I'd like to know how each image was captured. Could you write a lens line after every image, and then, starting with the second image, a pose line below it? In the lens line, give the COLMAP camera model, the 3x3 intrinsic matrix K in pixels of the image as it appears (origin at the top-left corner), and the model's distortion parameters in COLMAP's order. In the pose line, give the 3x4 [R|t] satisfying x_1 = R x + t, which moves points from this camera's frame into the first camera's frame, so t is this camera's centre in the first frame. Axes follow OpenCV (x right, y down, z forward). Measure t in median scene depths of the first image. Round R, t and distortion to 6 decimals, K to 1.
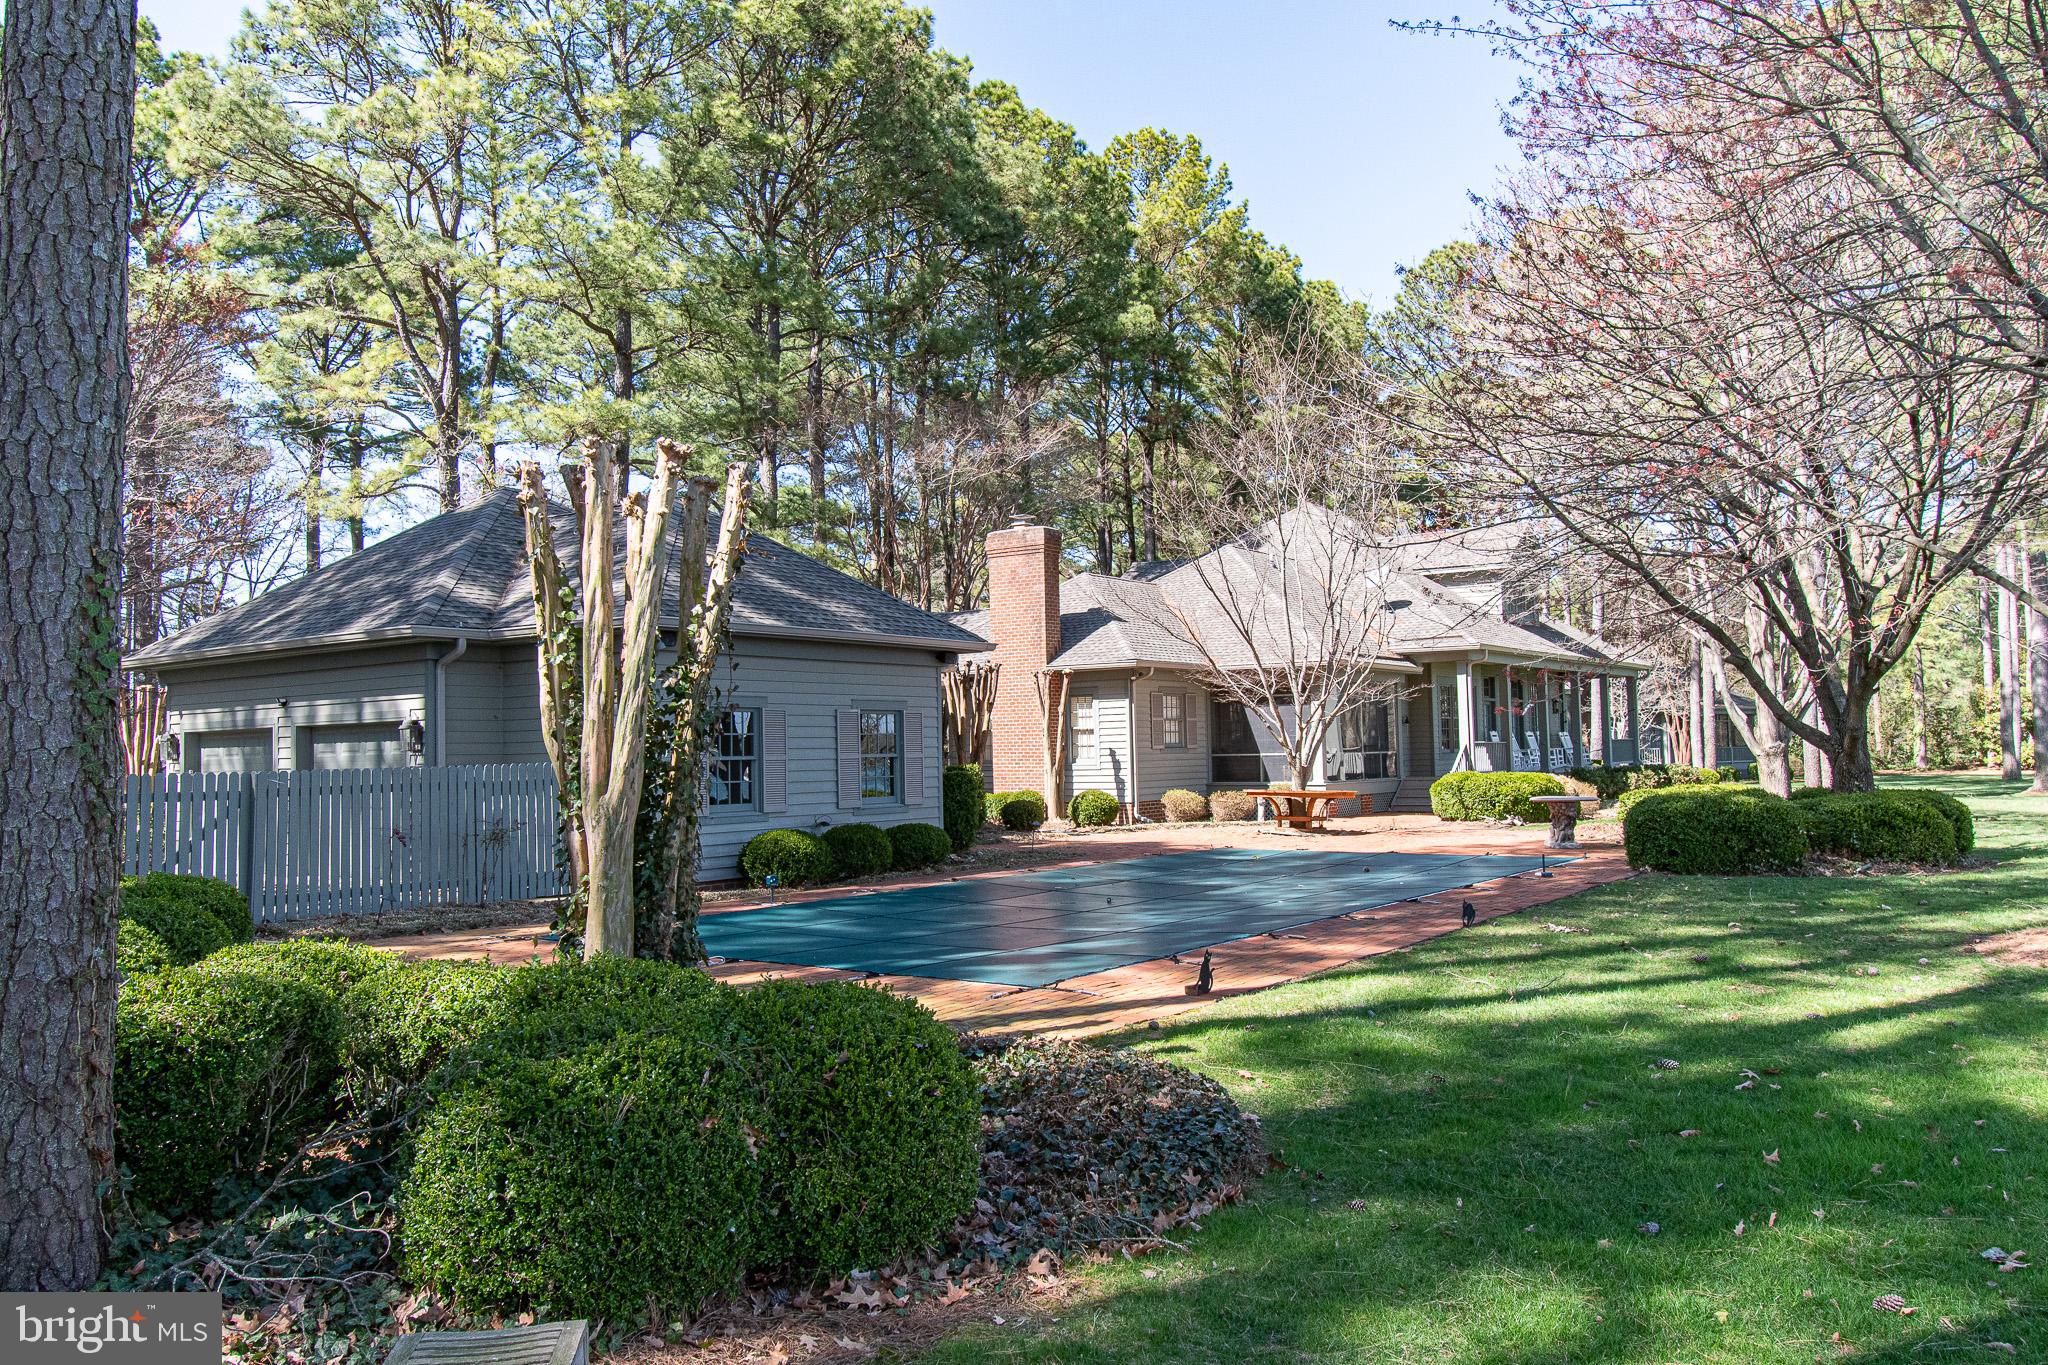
lens RADIAL K [[1493.7, 0, 1022.4], [0, 1493.7, 687.8], [0, 0, 1]] dist [0.007192, -0.015119]
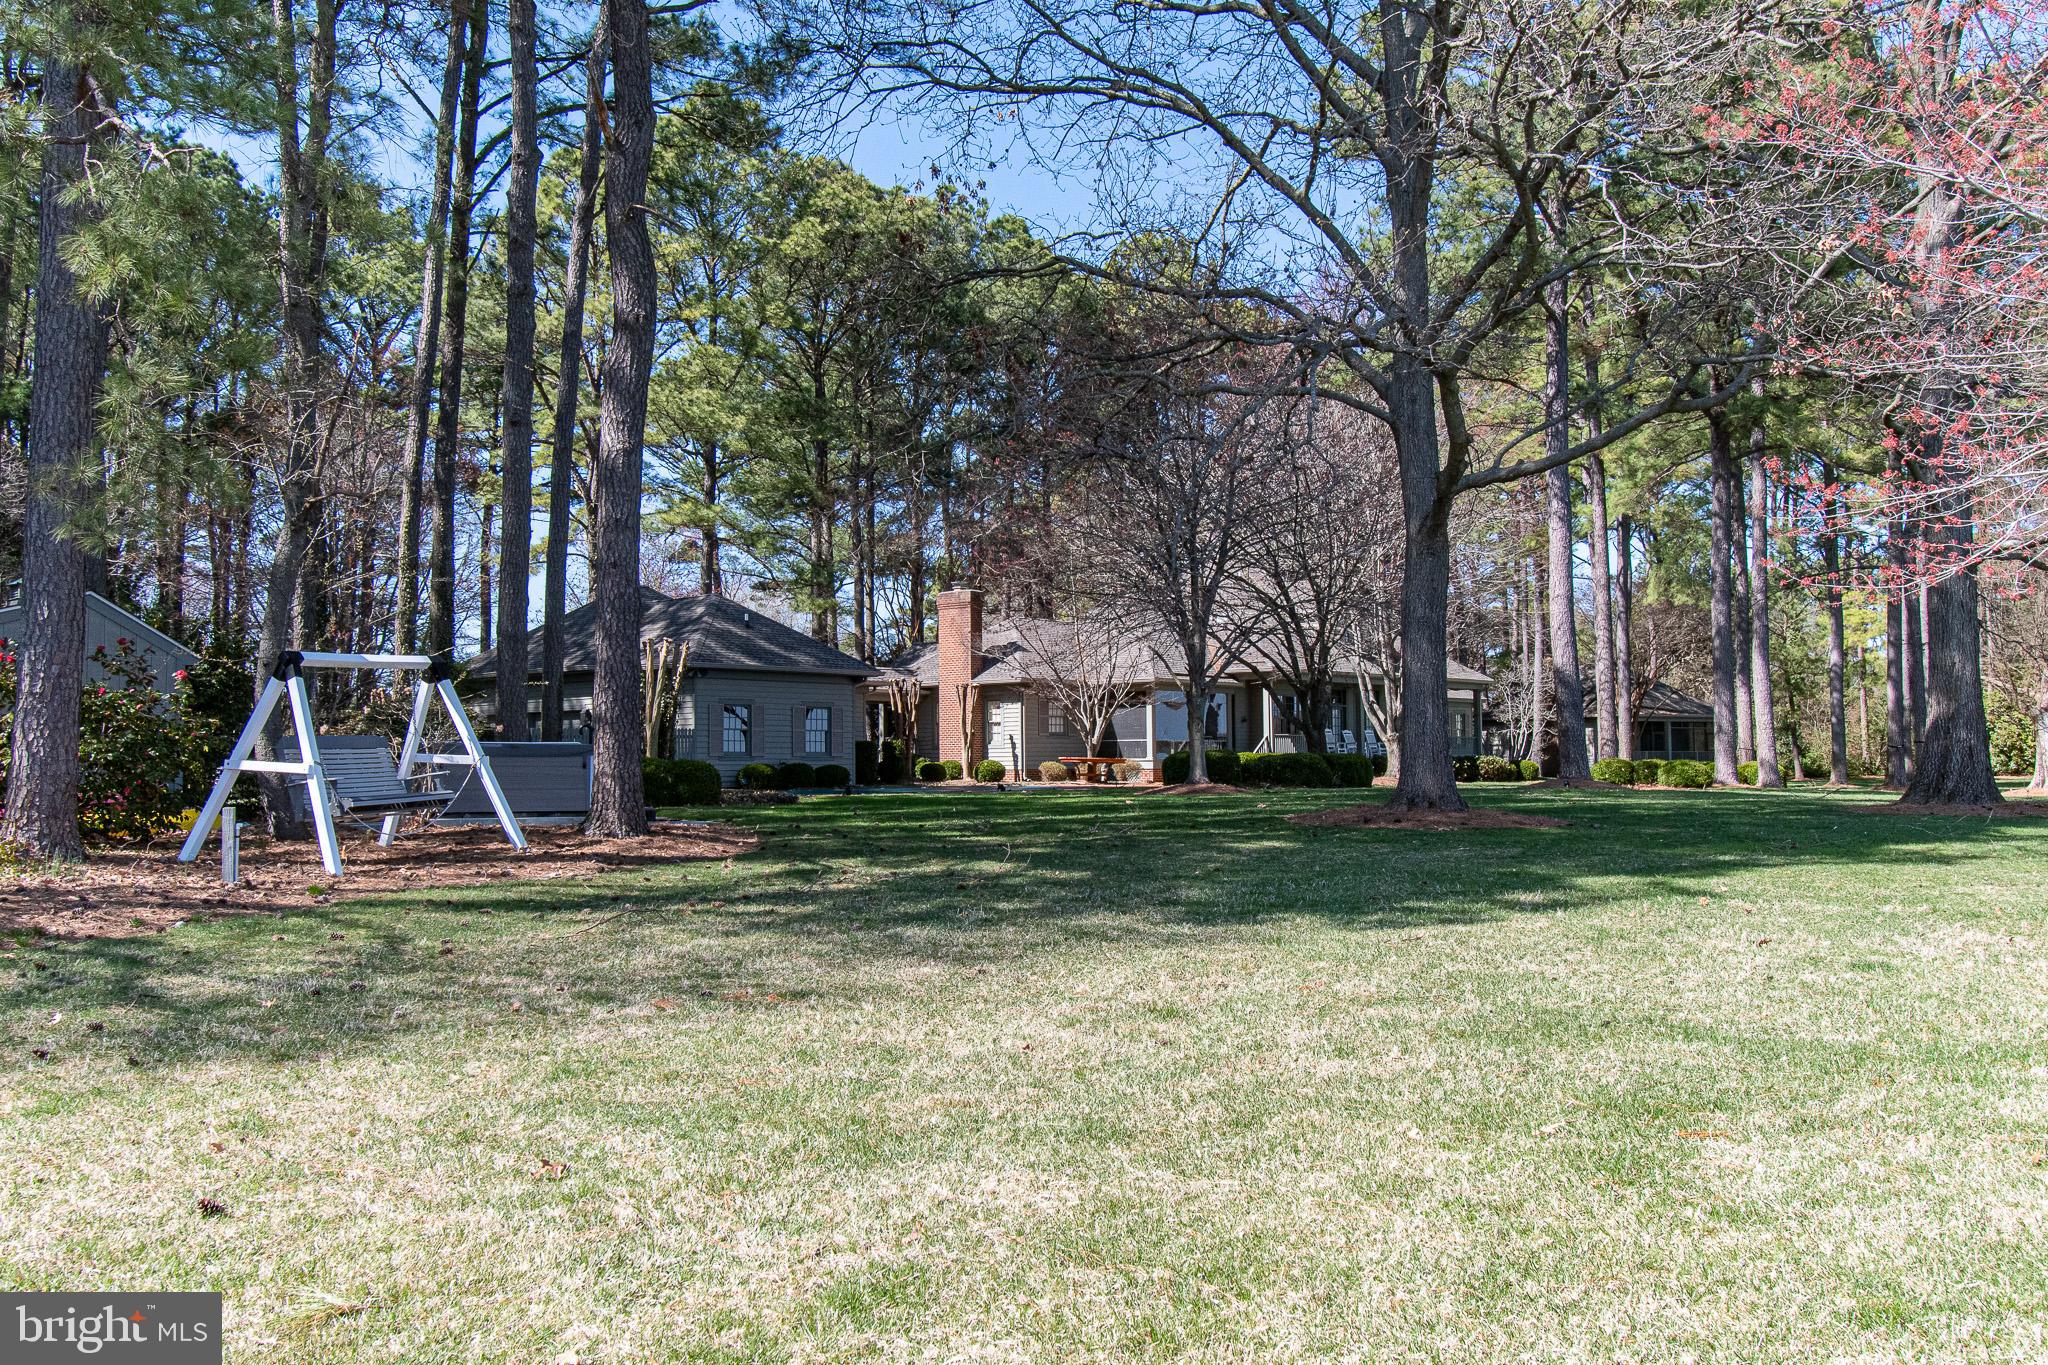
lens RADIAL K [[1664.1, 0, 1020.8], [0, 1664.1, 767.4], [0, 0, 1]] dist [-0.002710, -0.000471]
pose [[0.994429, 0.011533, -0.104776, 0.332493], [-0.006753, 0.998925, 0.045865, -0.006082], [0.105192, -0.044902, 0.993438, -0.947686]]
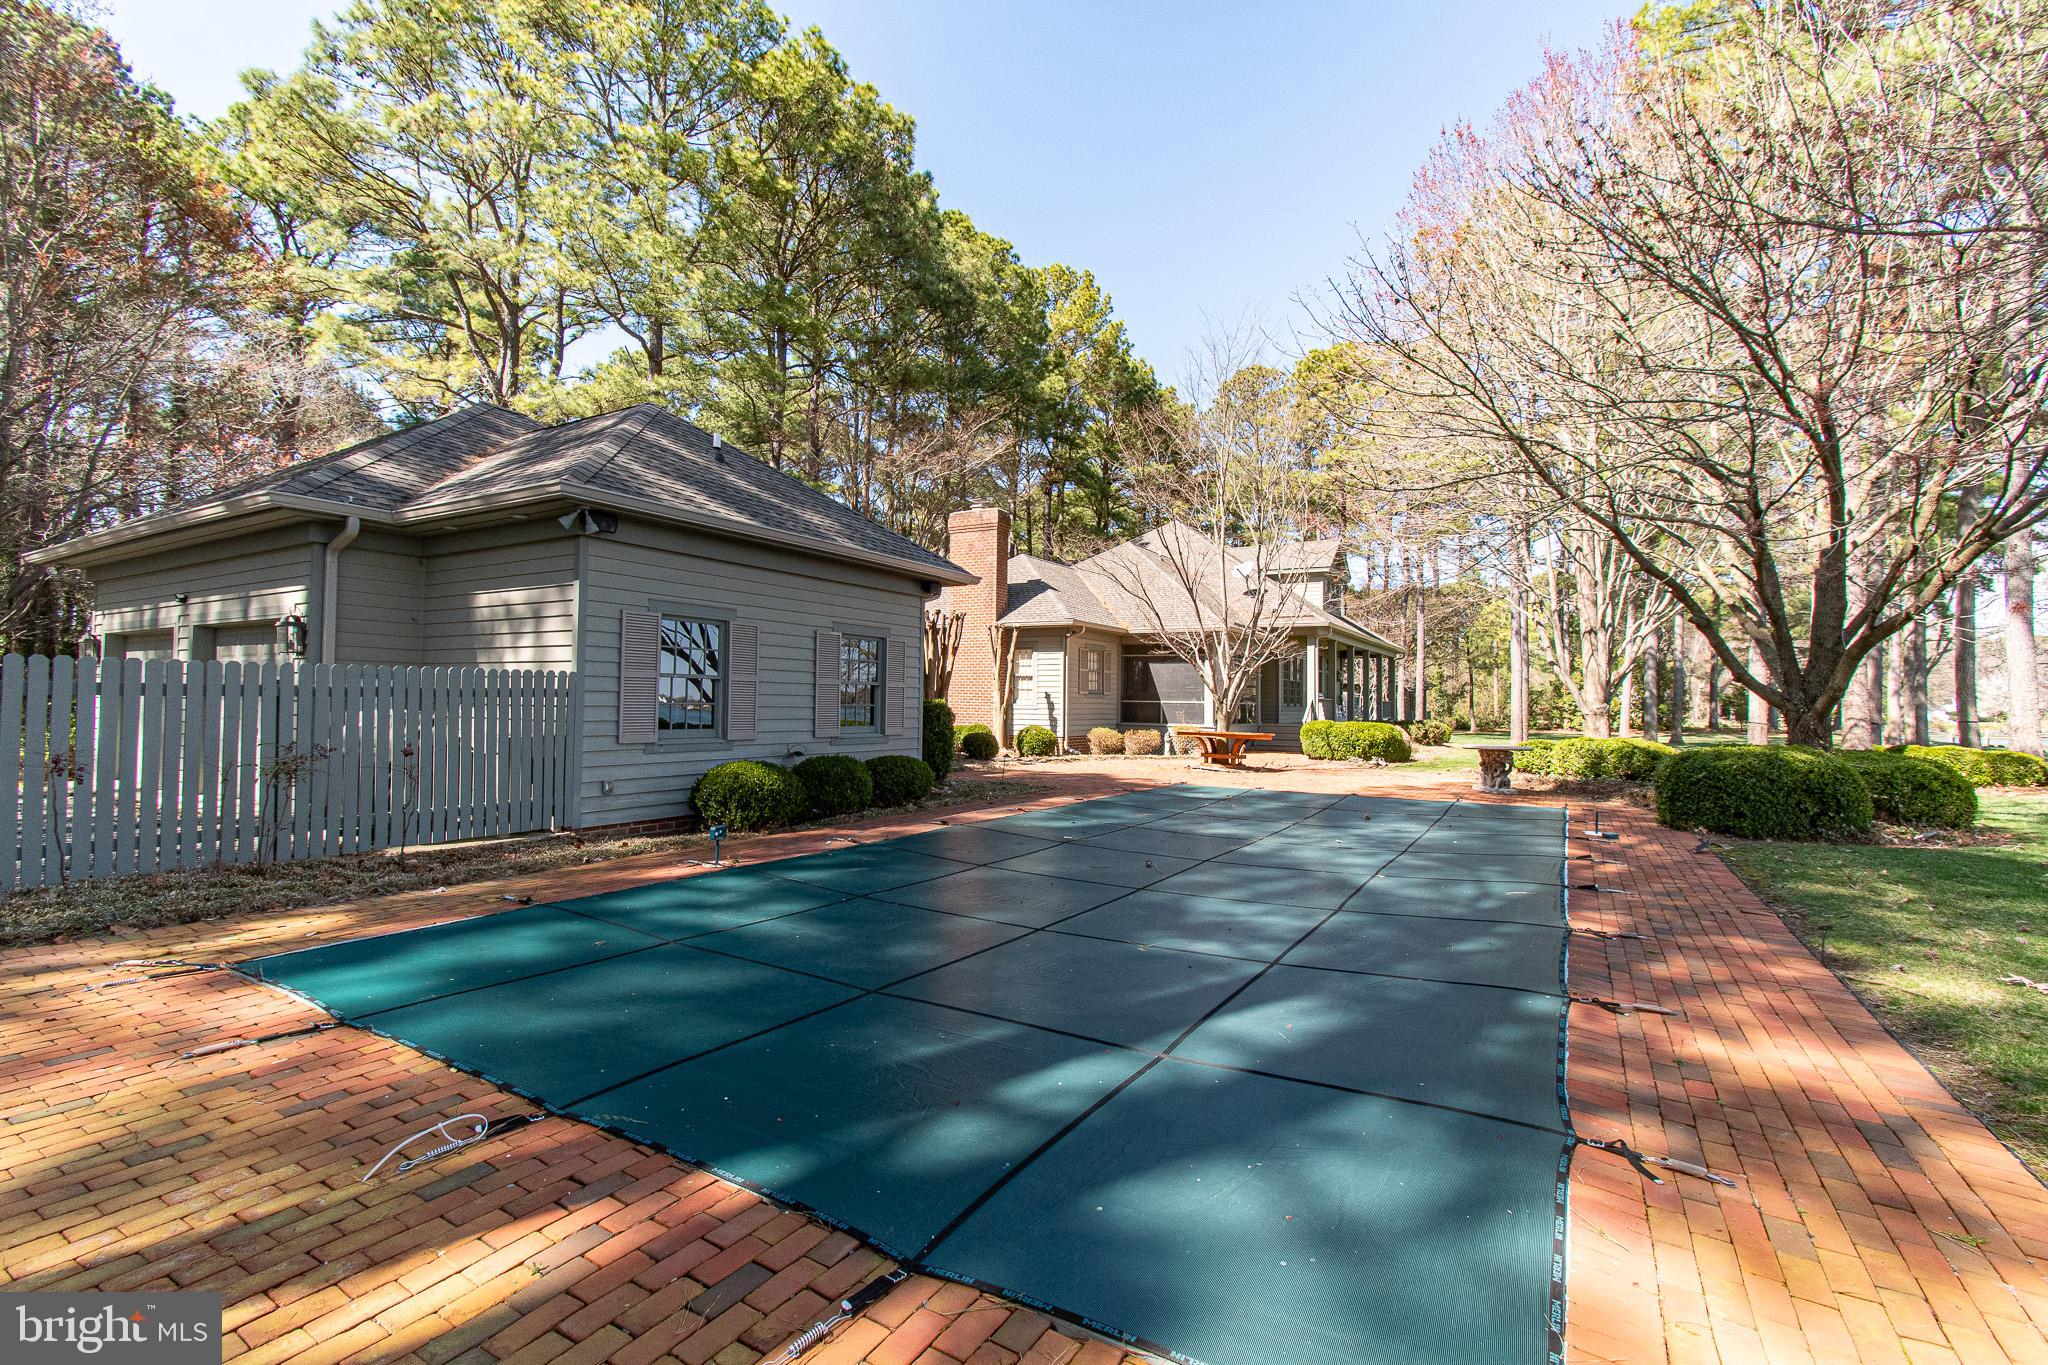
lens RADIAL K [[902.9, 0, 1020.7], [0, 902.9, 681.6], [0, 0, 1]] dist [0.002384, -0.001462]
pose [[0.995168, 0.036096, 0.091309, -0.039330], [-0.037935, 0.999109, 0.018484, 0.025128], [-0.090560, -0.021859, 0.995651, 0.353824]]
